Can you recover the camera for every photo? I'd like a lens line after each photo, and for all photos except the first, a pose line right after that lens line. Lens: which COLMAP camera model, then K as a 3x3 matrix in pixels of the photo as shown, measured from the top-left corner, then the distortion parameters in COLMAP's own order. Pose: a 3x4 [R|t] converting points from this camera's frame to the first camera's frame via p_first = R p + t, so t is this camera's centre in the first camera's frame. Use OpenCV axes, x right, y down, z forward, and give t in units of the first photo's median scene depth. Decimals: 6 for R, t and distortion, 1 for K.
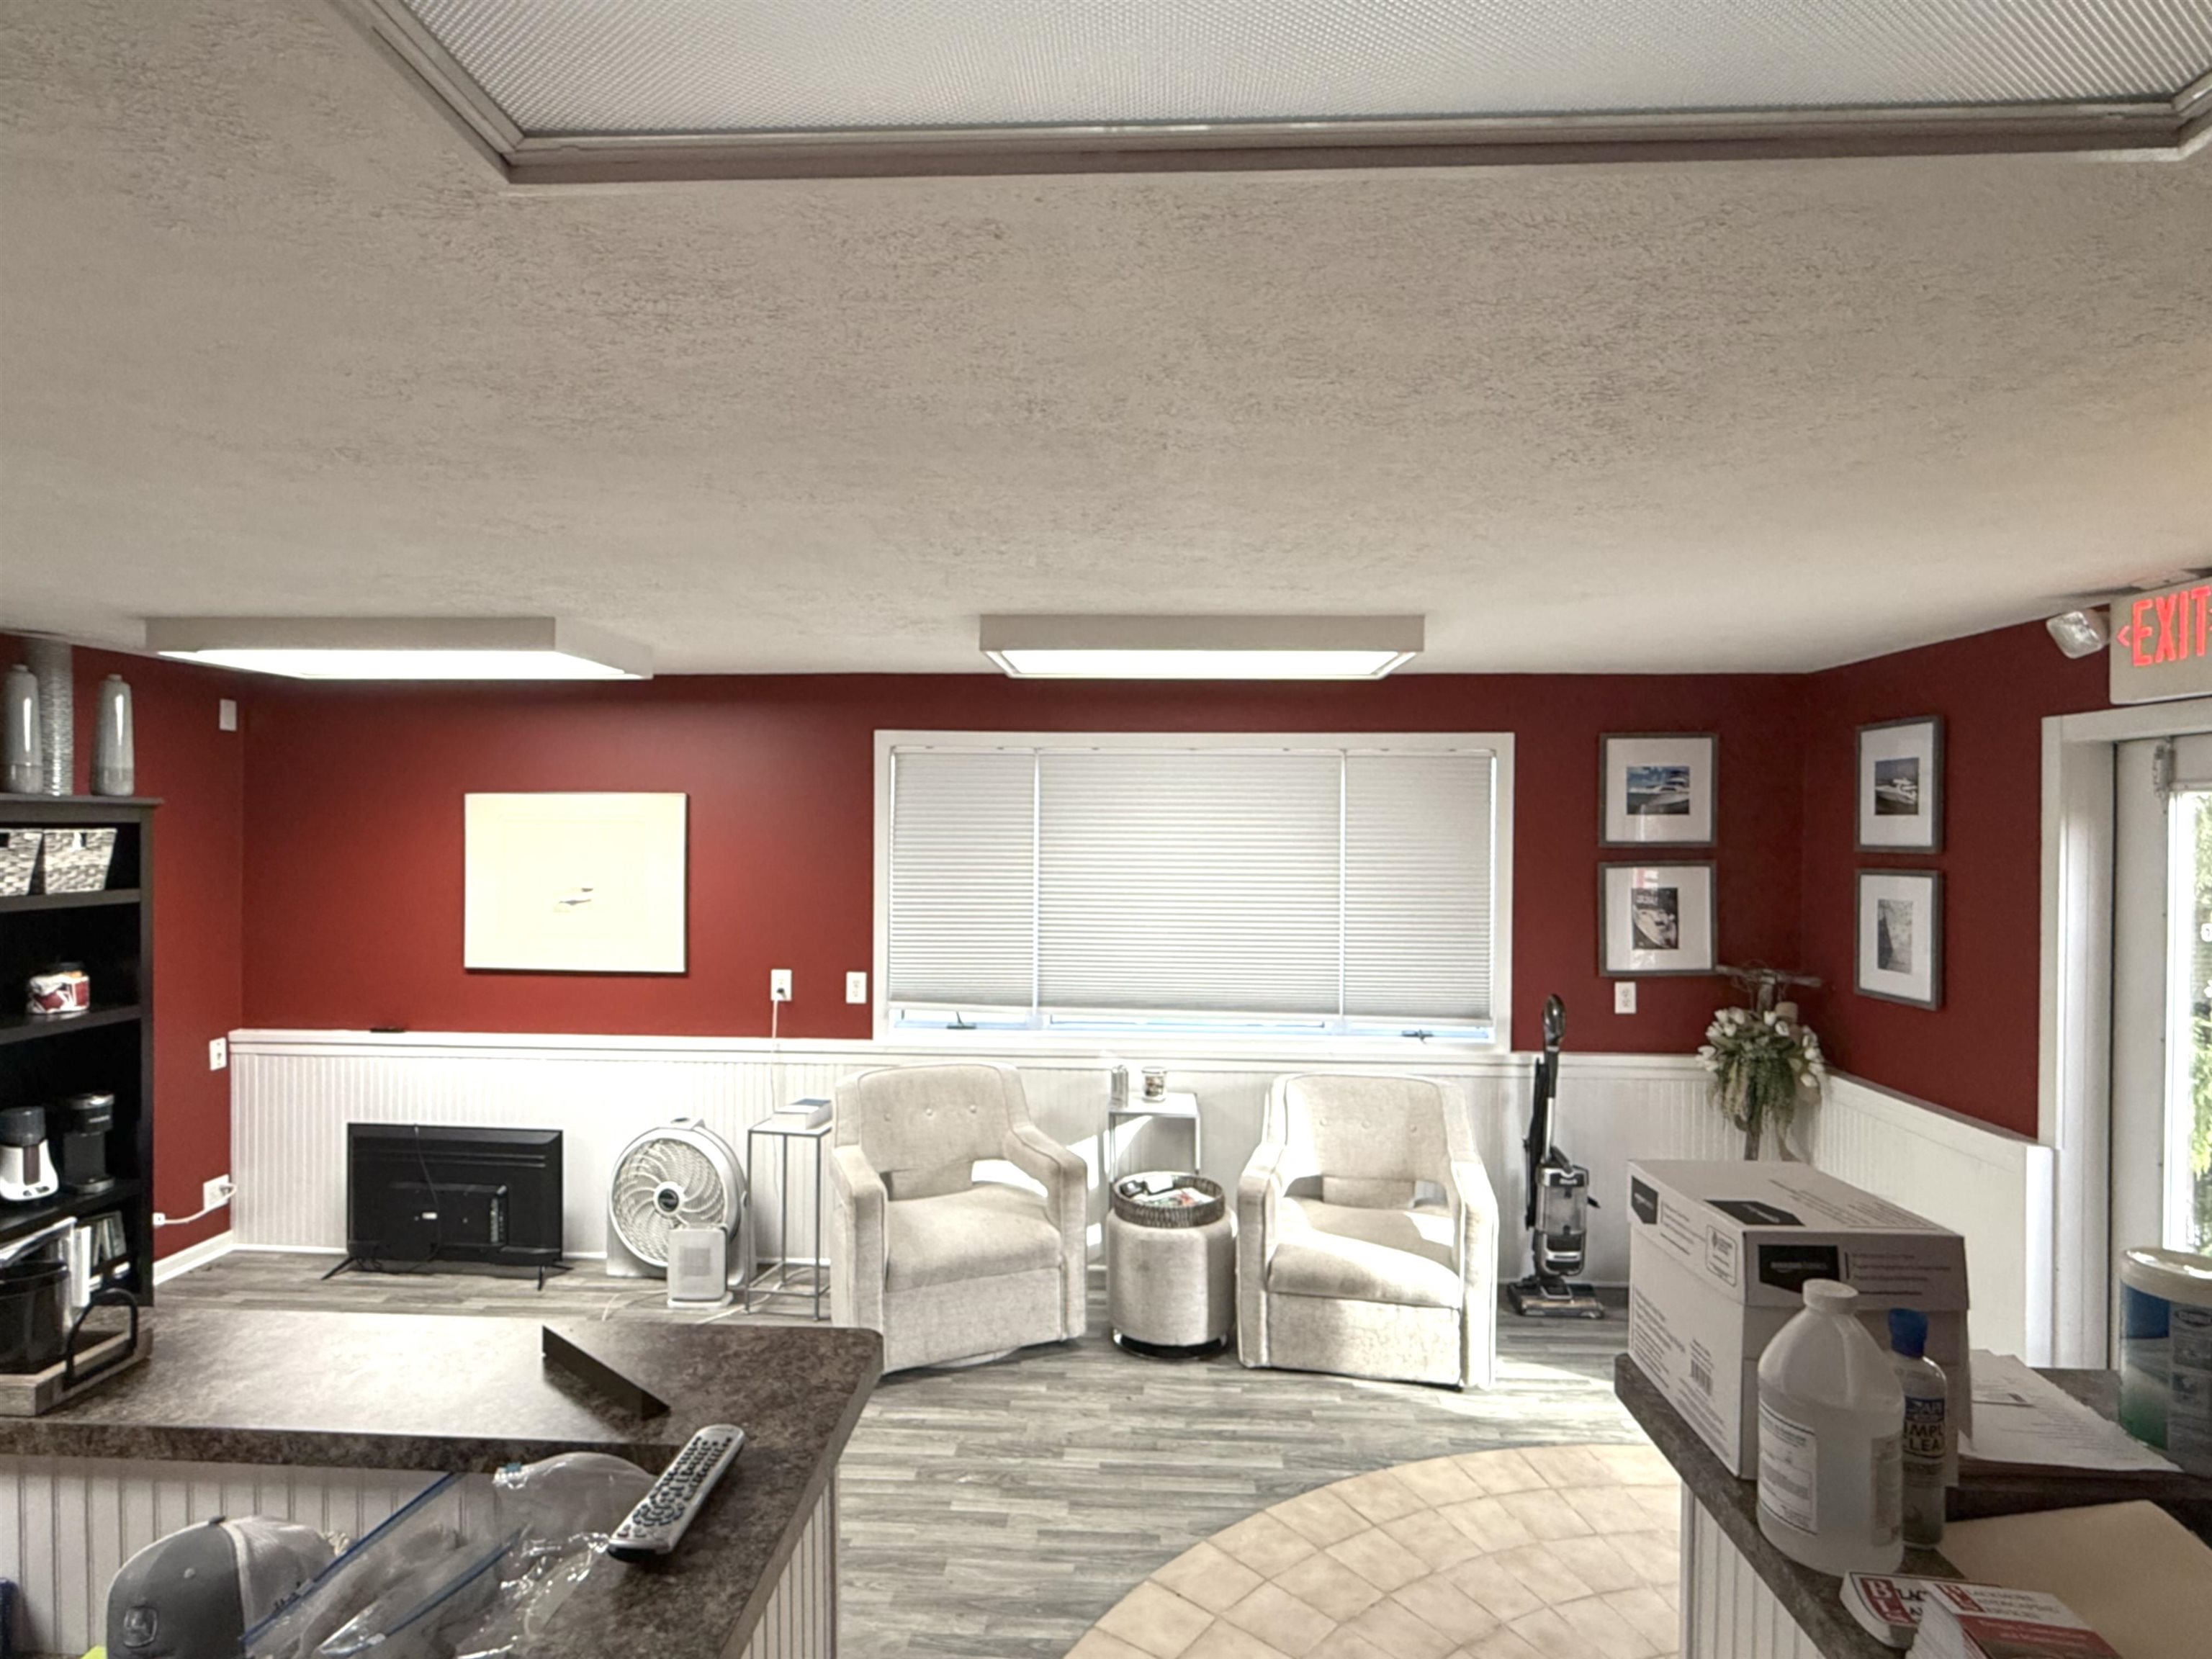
lens RADIAL K [[1157.5, 0, 1106.0], [0, 1157.5, 829.5], [0, 0, 1]] dist [0.000146, 0.000337]
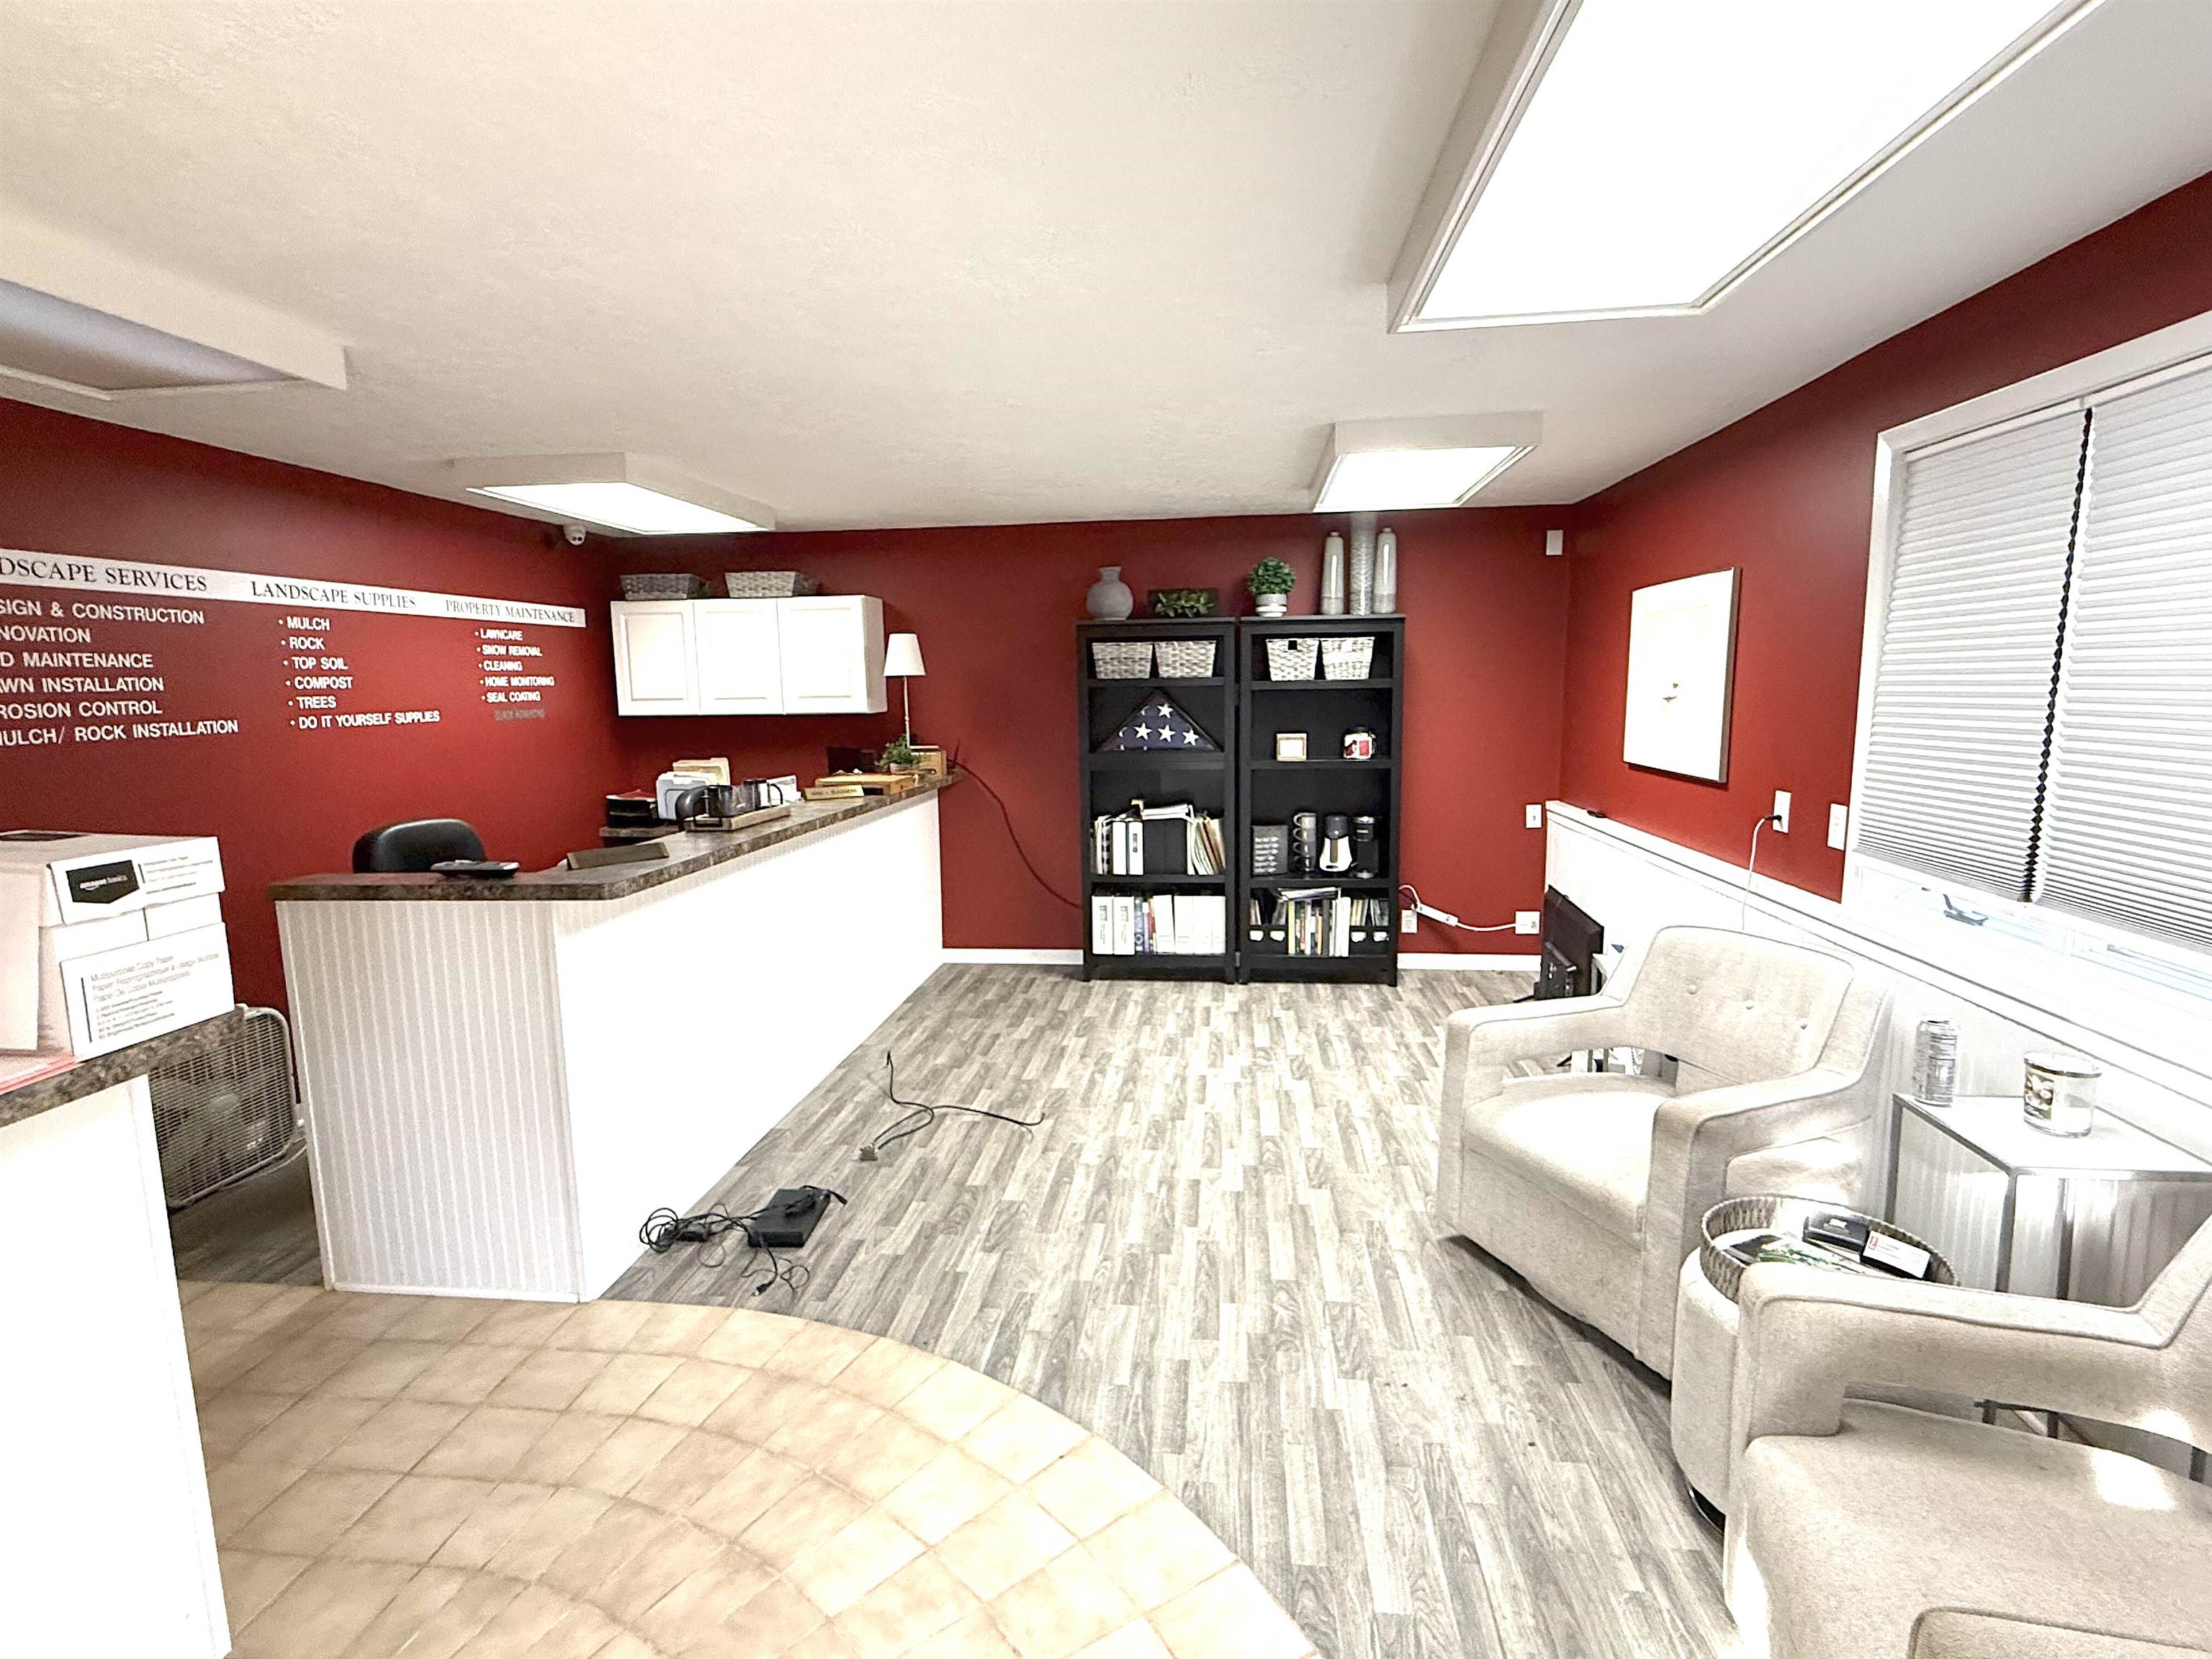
lens RADIAL K [[1085.3, 0, 1106.0], [0, 1085.3, 829.5], [0, 0, 1]] dist [-0.000156, -0.000053]
pose [[-0.061527, 0.125691, -0.990160, 0.557920], [0.011668, 0.992062, 0.125208, 0.066202], [0.998037, -0.003850, -0.062505, 0.753640]]
